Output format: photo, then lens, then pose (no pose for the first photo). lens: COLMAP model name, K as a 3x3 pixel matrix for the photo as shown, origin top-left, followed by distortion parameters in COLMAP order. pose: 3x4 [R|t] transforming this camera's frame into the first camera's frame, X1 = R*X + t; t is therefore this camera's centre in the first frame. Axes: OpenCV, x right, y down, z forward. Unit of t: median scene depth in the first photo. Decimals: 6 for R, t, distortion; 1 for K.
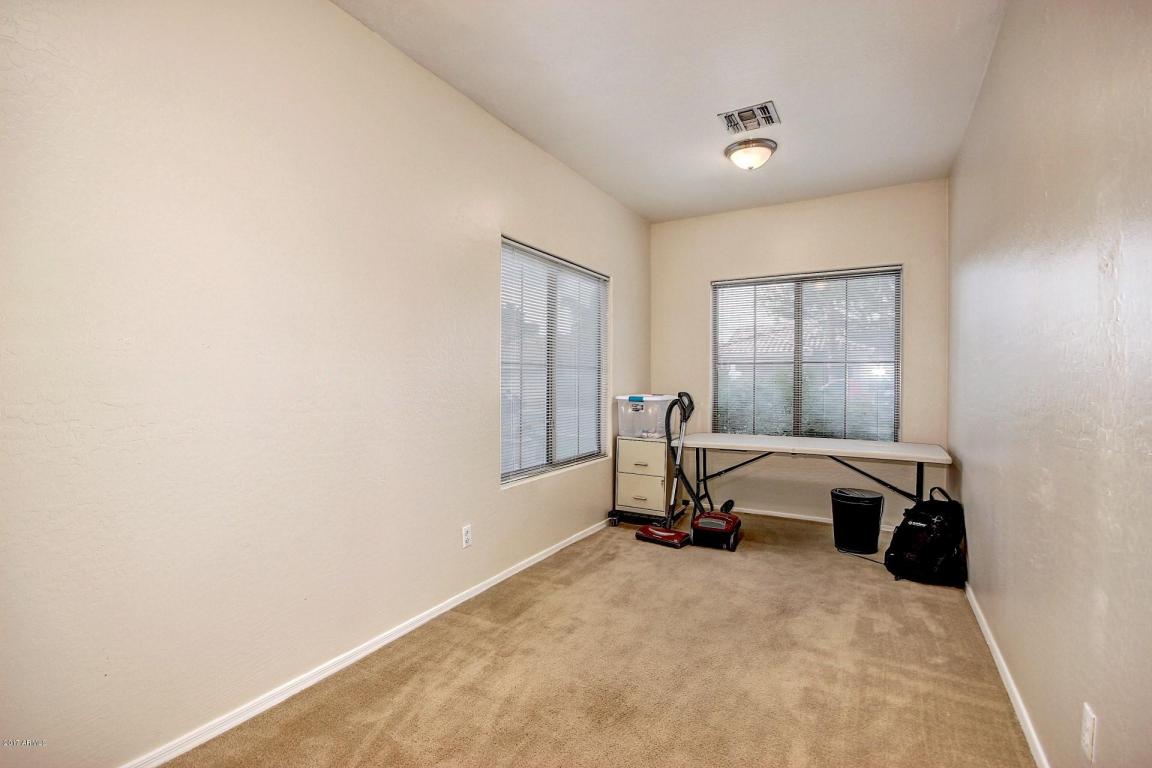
lens RADIAL K [[532.8, 0, 566.8], [0, 532.8, 385.2], [0, 0, 1]] dist [-0.001211, 0.000186]
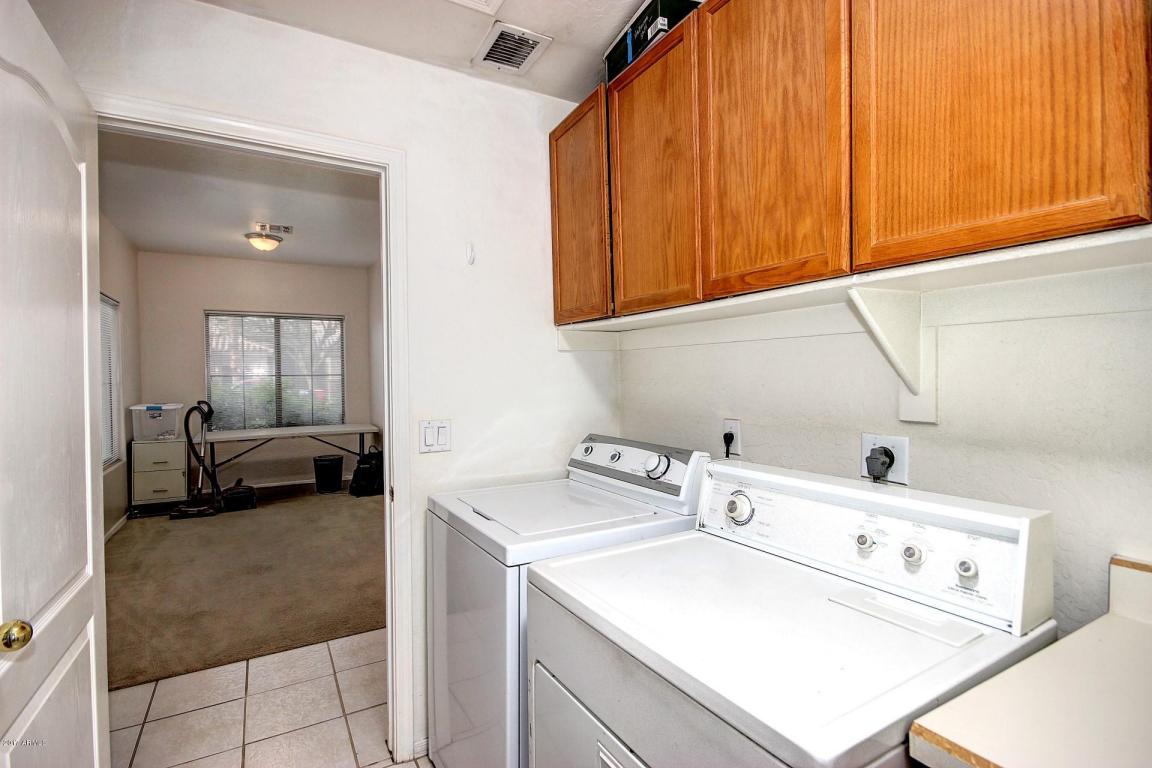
lens RADIAL K [[532.8, 0, 566.8], [0, 532.8, 385.2], [0, 0, 1]] dist [-0.001211, 0.000186]
pose [[0.503545, -0.026039, 0.863576, -0.525423], [0.021168, 0.999618, 0.017798, -0.033354], [-0.863710, 0.009318, 0.503904, -0.488939]]
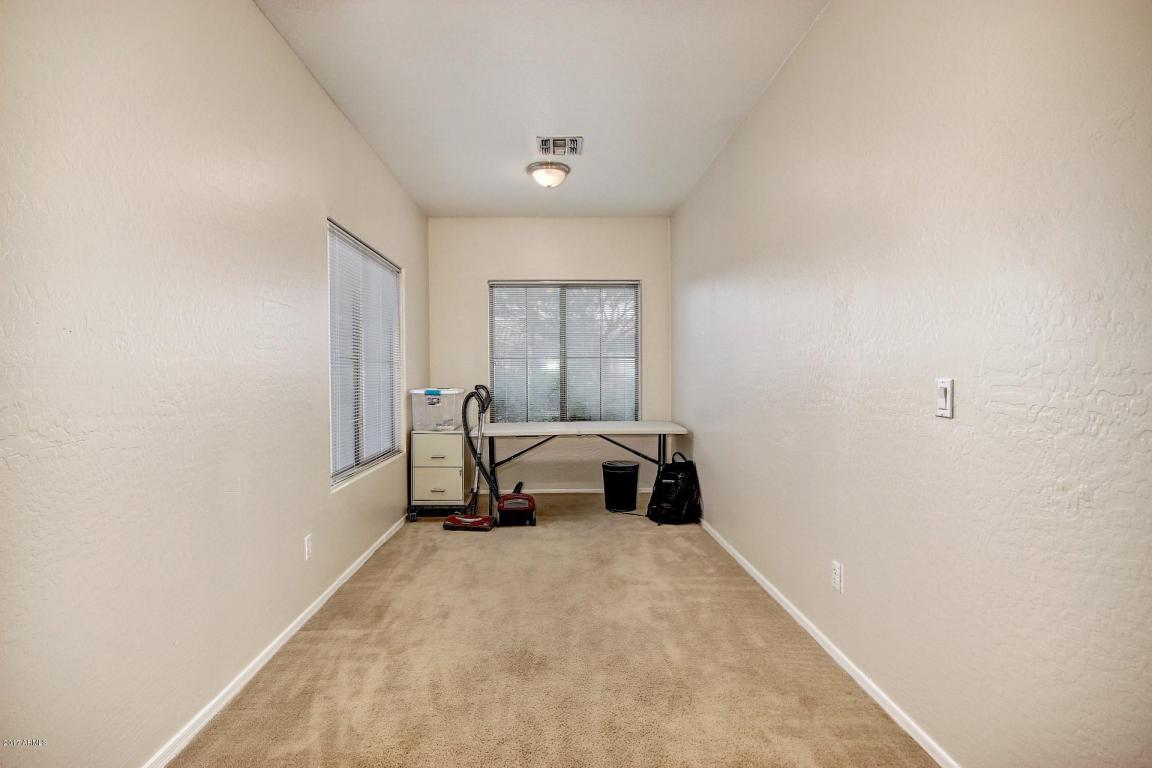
lens RADIAL K [[546.9, 0, 571.9], [0, 546.9, 384.1], [0, 0, 1]] dist [-0.001368, 0.000057]
pose [[0.848198, -0.018539, 0.529354, -0.233393], [0.014517, 0.999826, 0.011755, 0.001523], [-0.529480, -0.002286, 0.848319, -0.018202]]
